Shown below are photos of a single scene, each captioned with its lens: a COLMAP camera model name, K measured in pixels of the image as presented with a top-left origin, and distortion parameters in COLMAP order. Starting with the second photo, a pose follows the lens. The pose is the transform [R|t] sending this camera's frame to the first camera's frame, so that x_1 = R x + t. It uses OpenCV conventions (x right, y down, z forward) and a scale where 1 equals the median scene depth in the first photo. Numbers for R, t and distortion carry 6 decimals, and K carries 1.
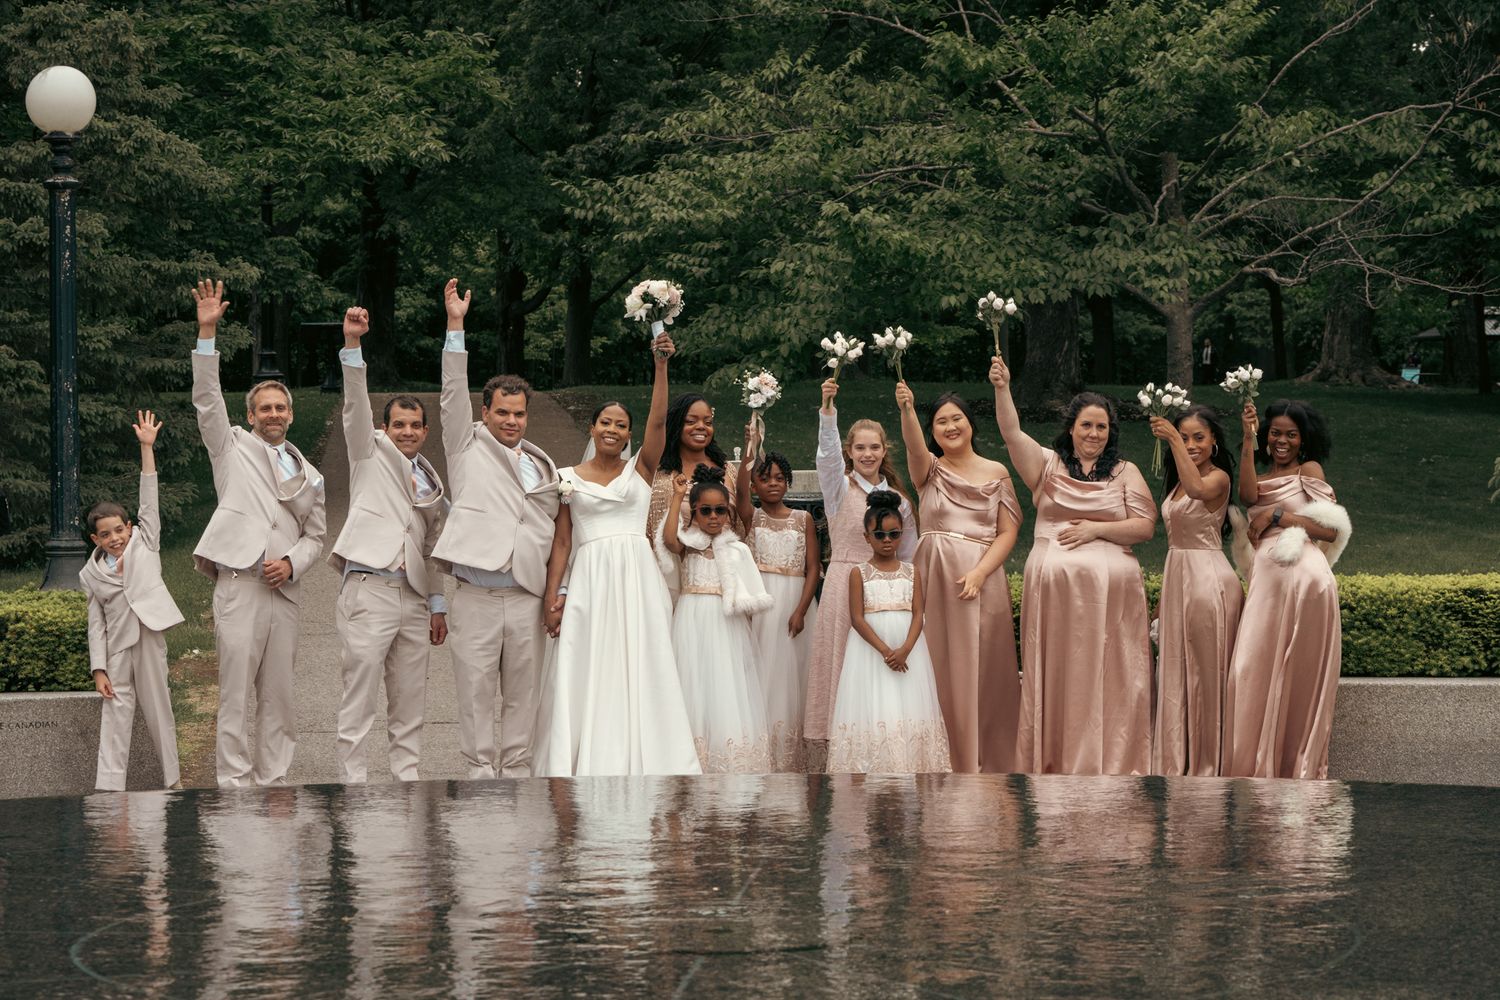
lens RADIAL K [[3769.3, 0, 749.9], [0, 3769.3, 495.7], [0, 0, 1]] dist [-0.185184, 0.000000]
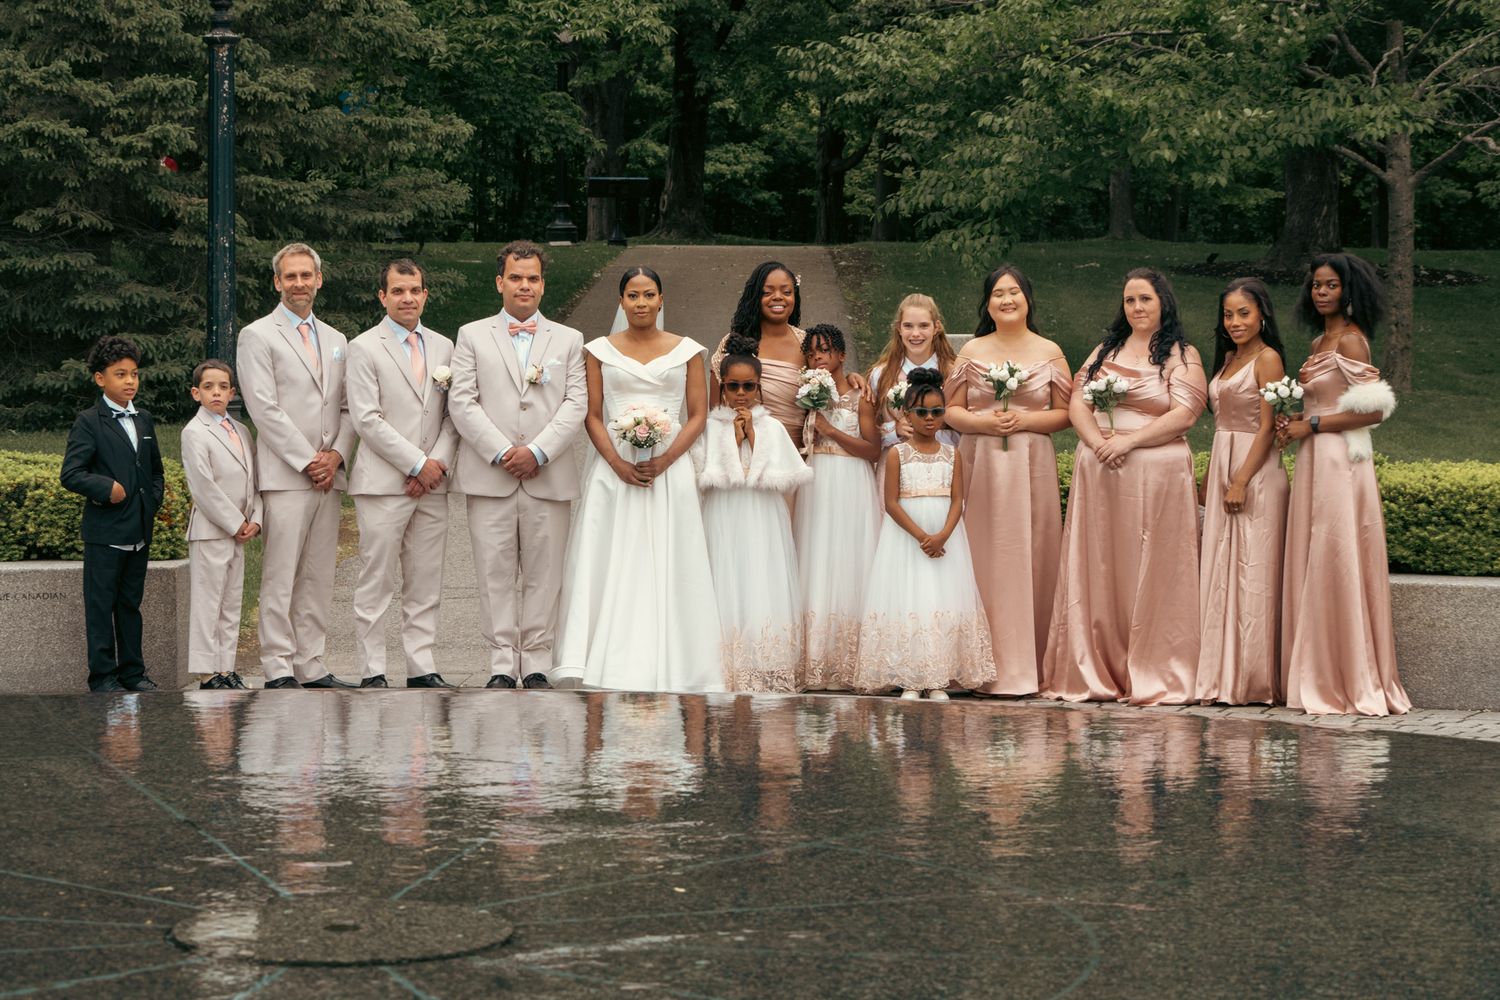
lens RADIAL K [[3521.2, 0, 750.3], [0, 3521.2, 505.3], [0, 0, 1]] dist [-0.197278, 0.000000]
pose [[0.994926, 0.020325, -0.098531, 0.077829], [-0.015691, 0.998744, 0.047586, -0.007910], [0.099375, -0.045798, 0.993996, 0.117849]]
